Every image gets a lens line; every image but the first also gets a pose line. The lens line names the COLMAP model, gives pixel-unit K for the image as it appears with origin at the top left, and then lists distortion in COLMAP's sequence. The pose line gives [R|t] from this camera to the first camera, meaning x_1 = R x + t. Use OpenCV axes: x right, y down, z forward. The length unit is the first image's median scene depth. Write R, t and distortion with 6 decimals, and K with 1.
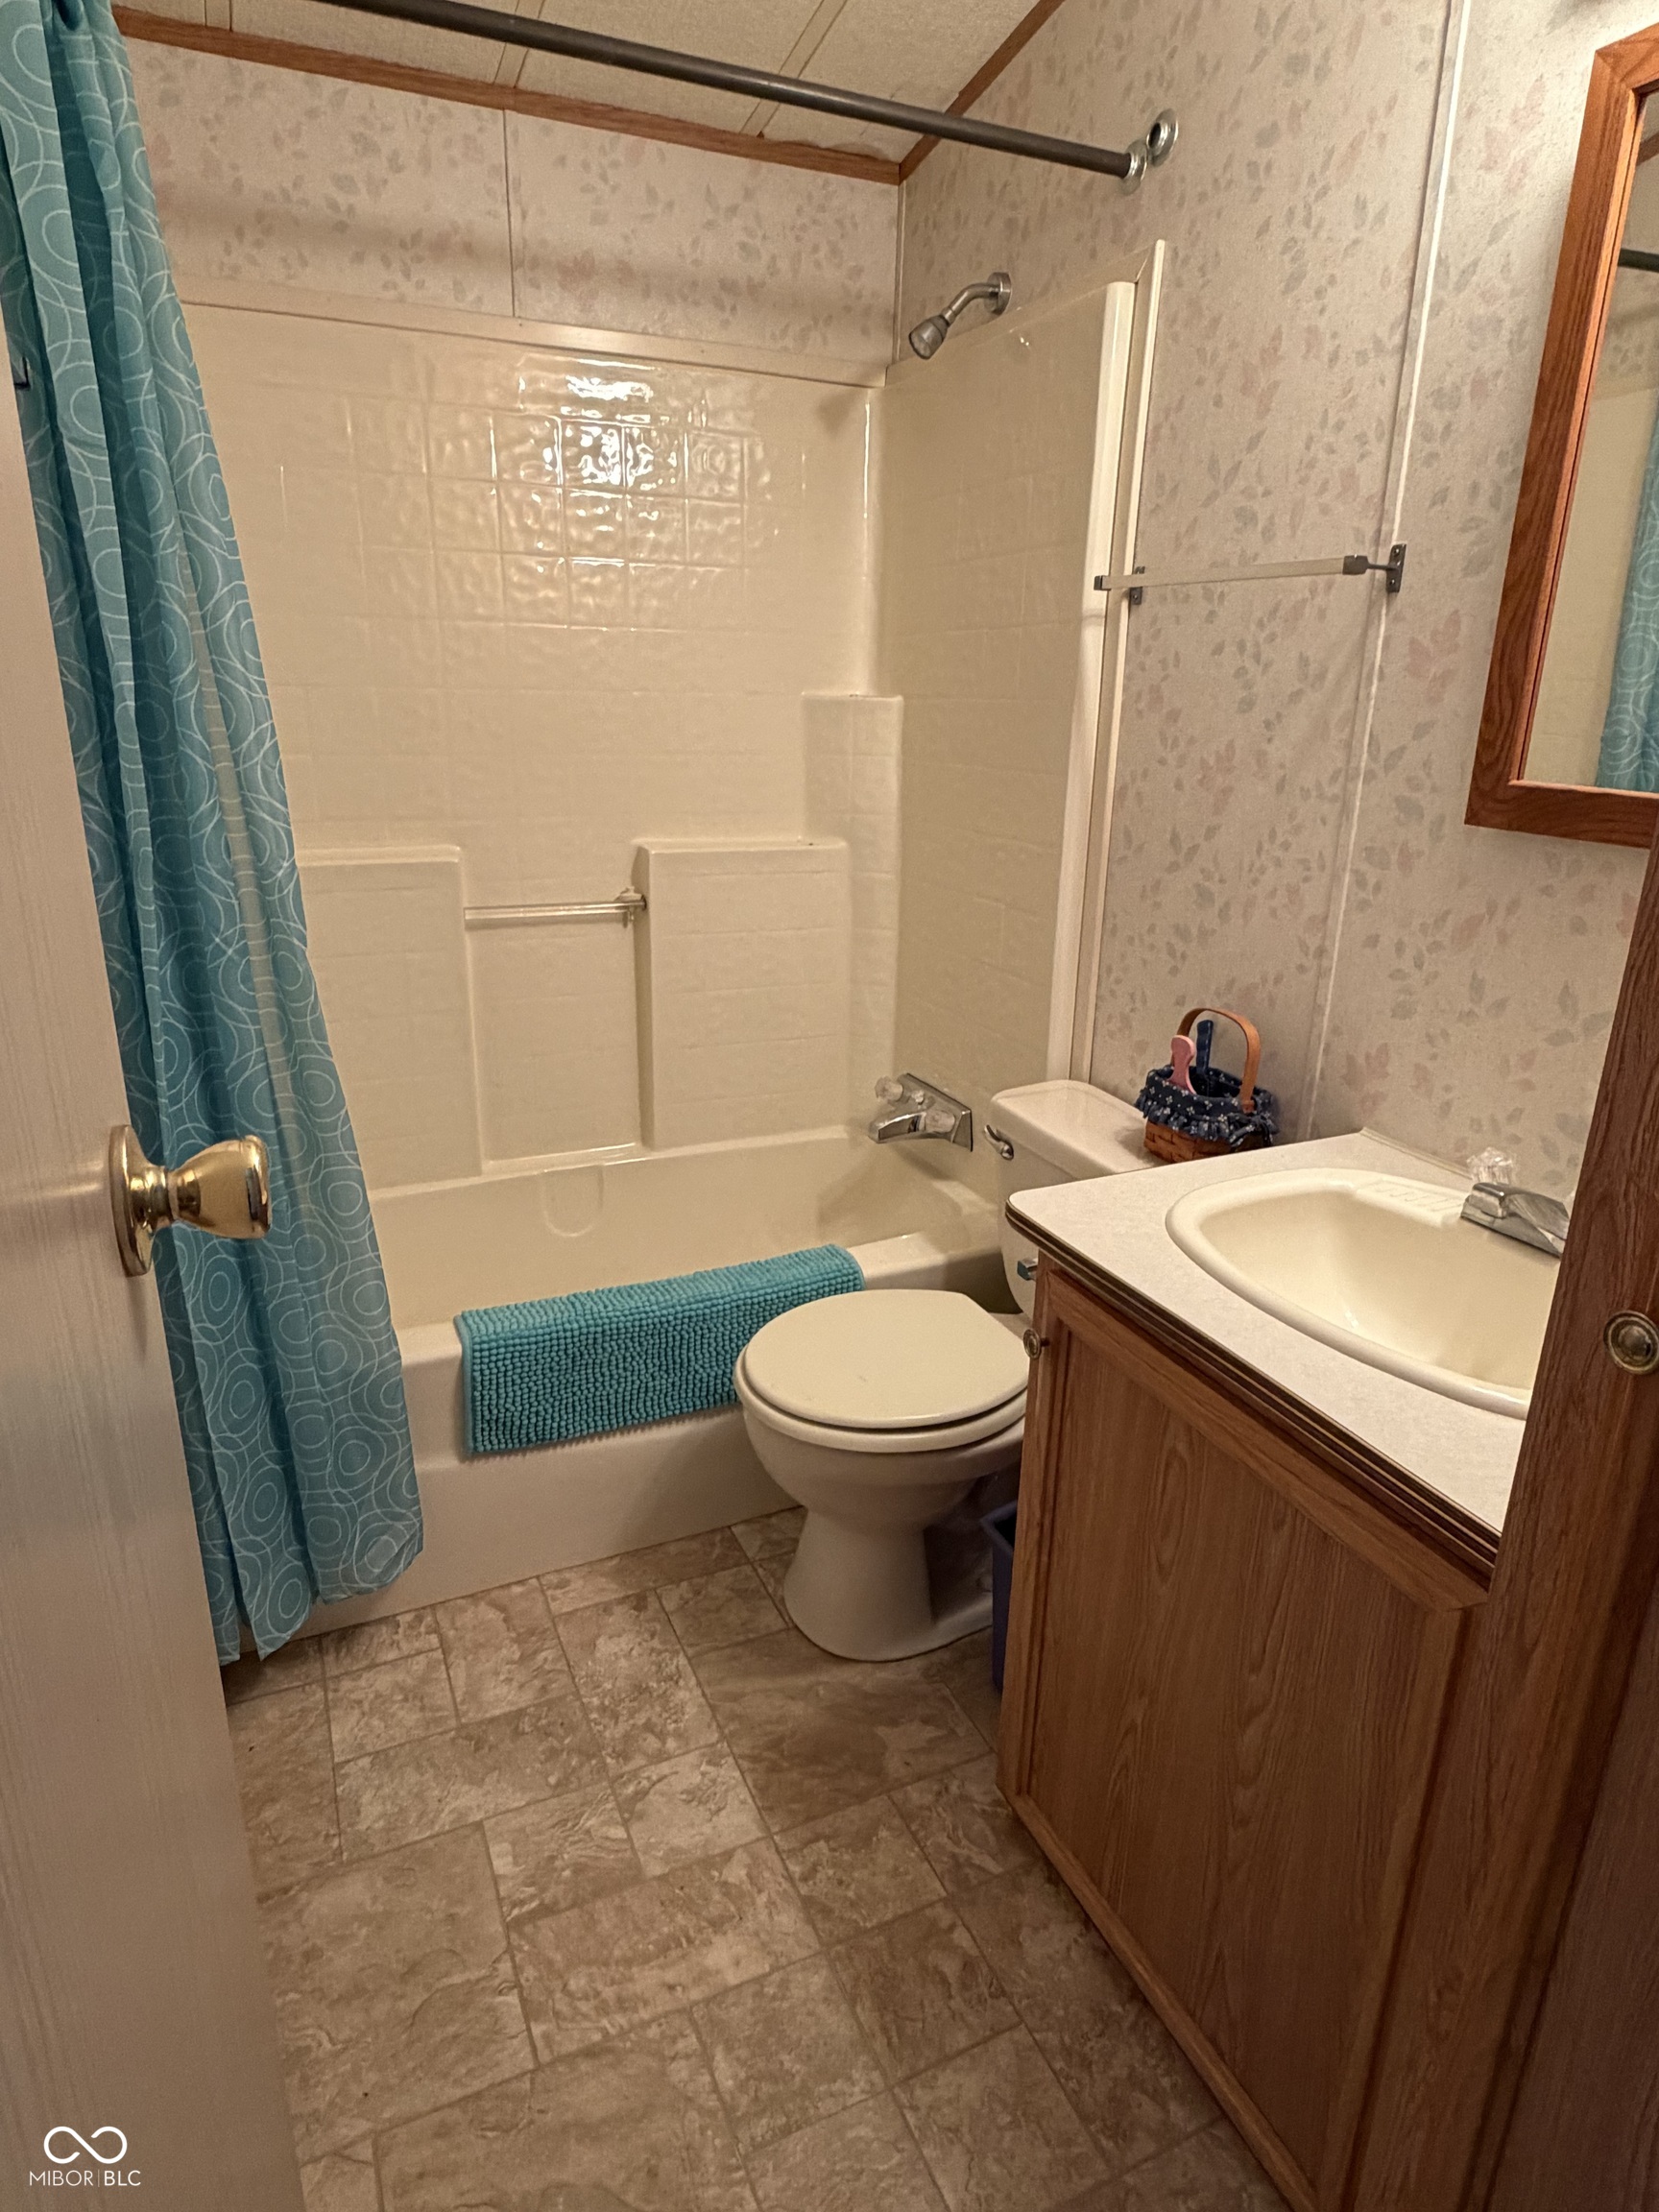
lens RADIAL K [[1273.2, 0, 822.7], [0, 1273.2, 1095.9], [0, 0, 1]] dist [-0.000820, -0.000567]
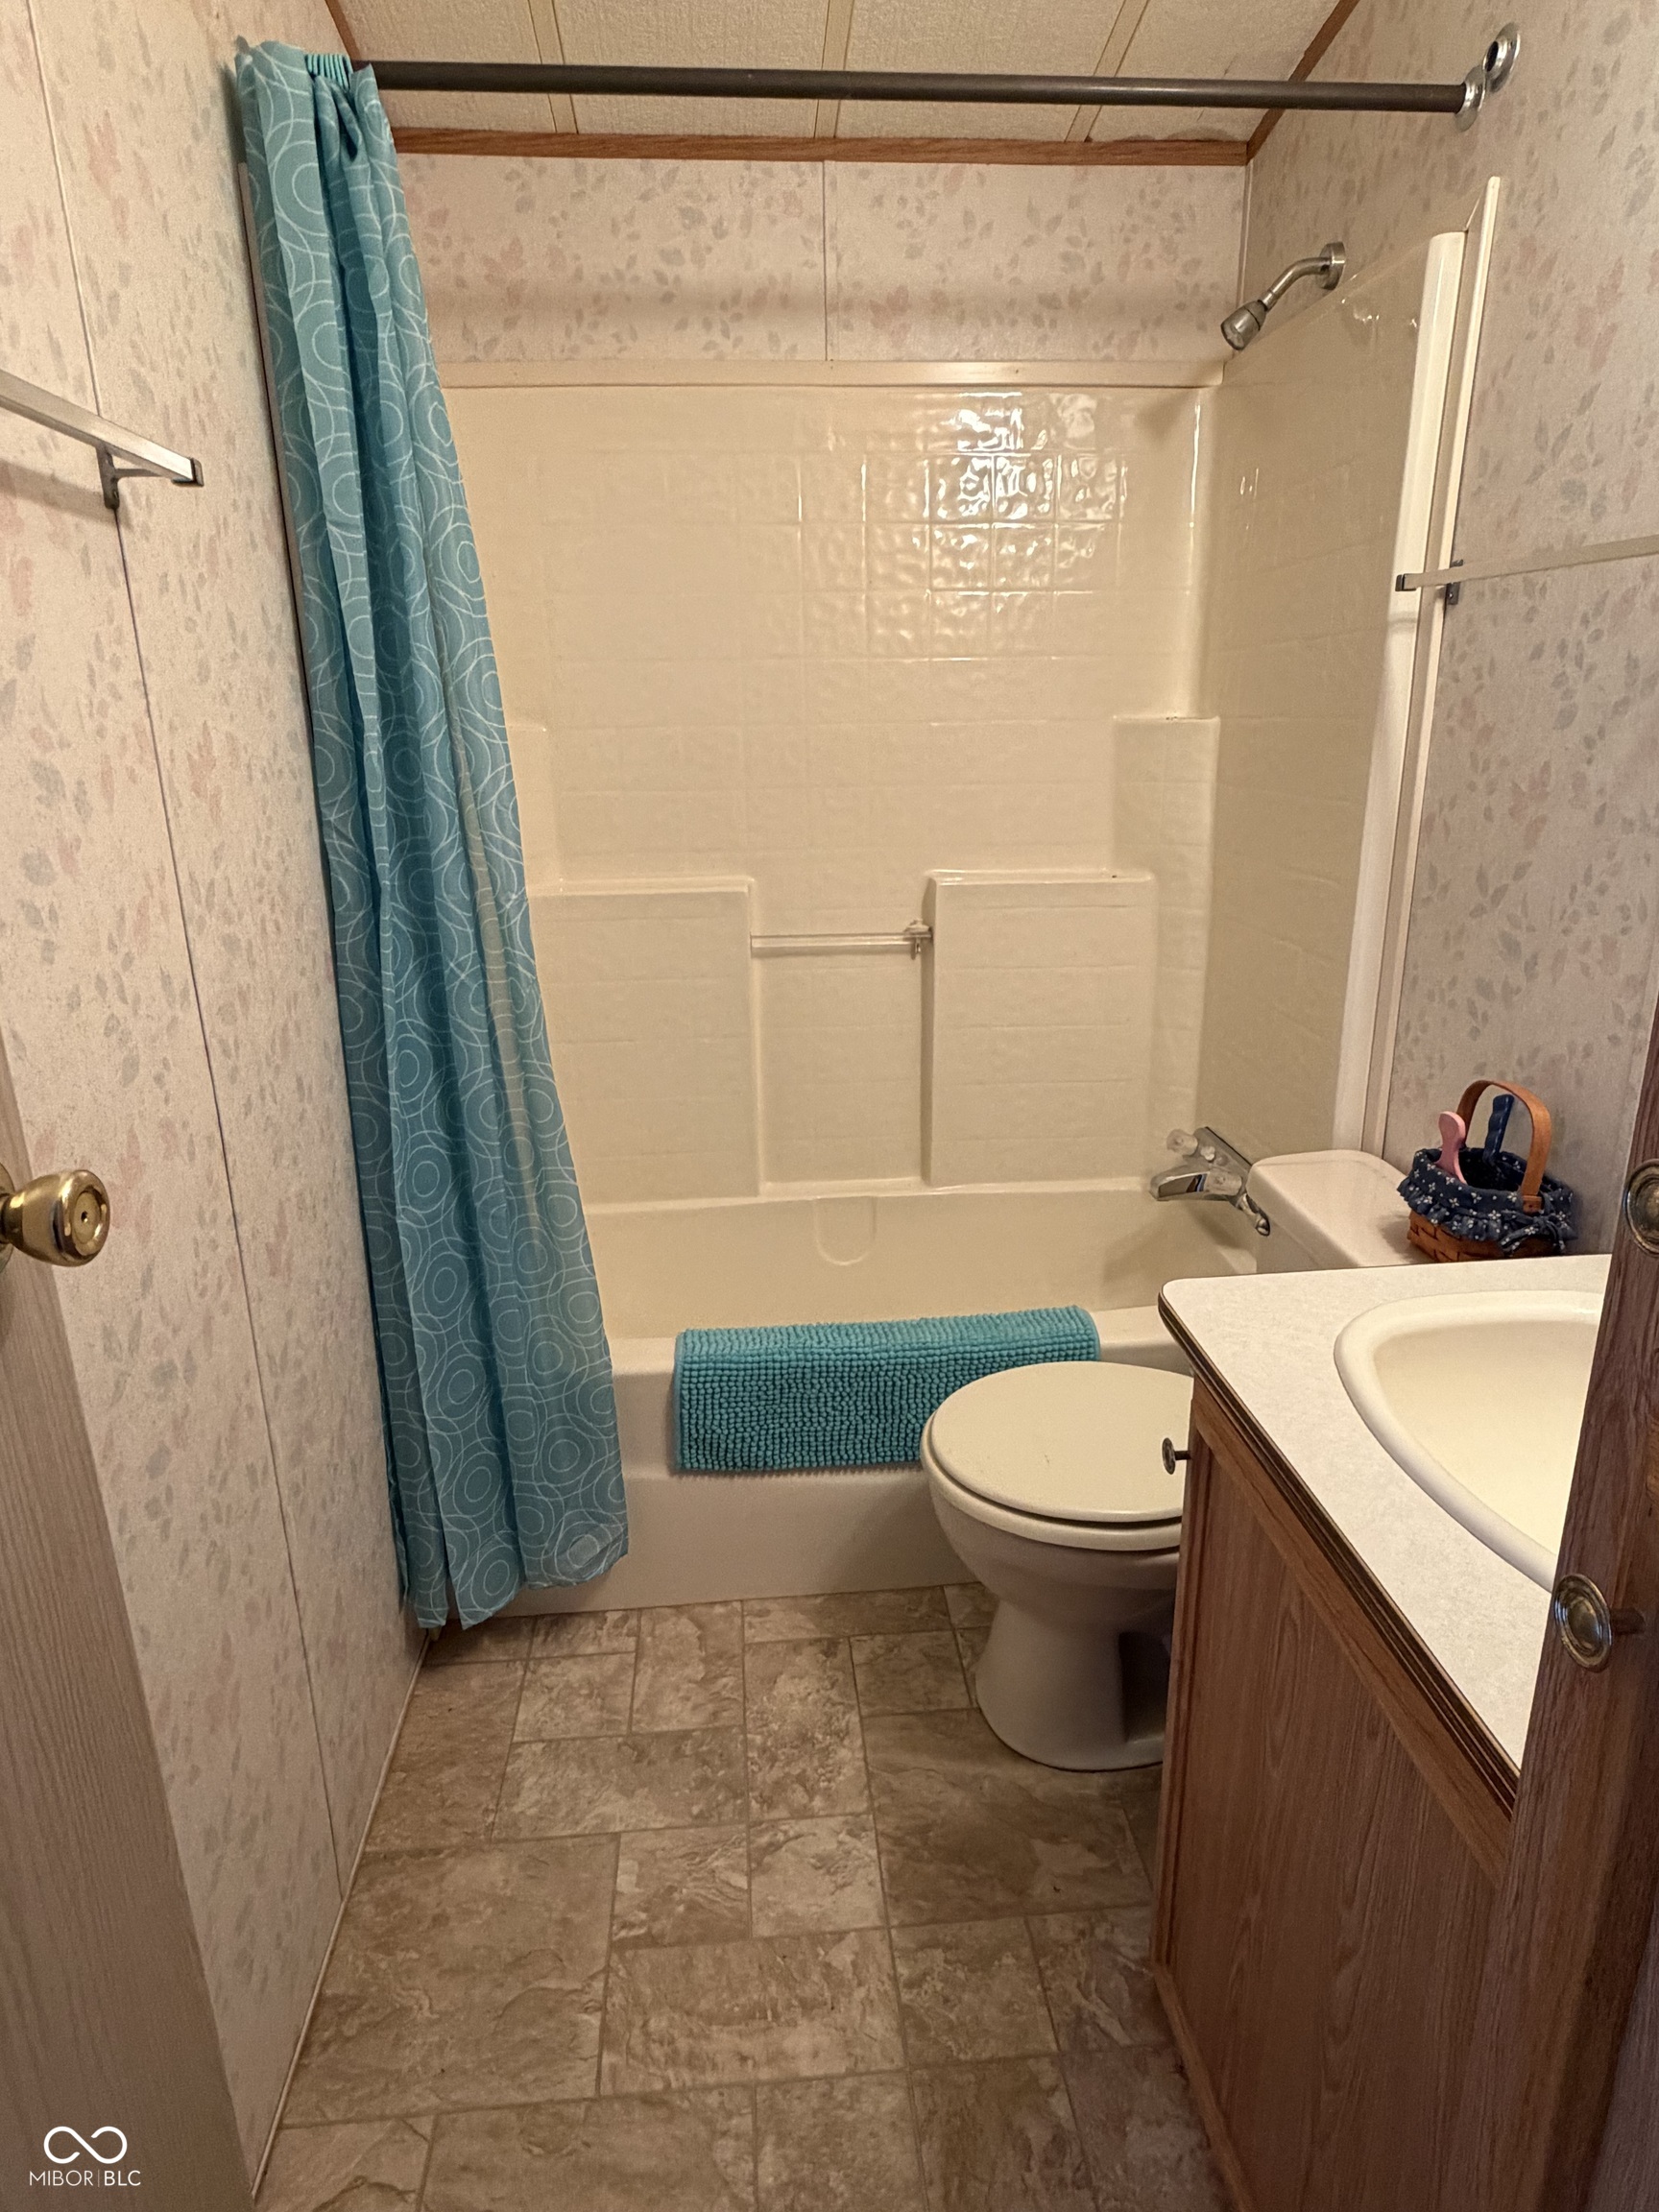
lens RADIAL K [[1273.2, 0, 822.7], [0, 1273.2, 1095.9], [0, 0, 1]] dist [-0.000820, -0.000567]
pose [[0.940661, 0.065743, -0.332919, 0.160932], [-0.071479, 0.997430, -0.004997, -0.022846], [0.331735, 0.028497, 0.942942, 0.064817]]
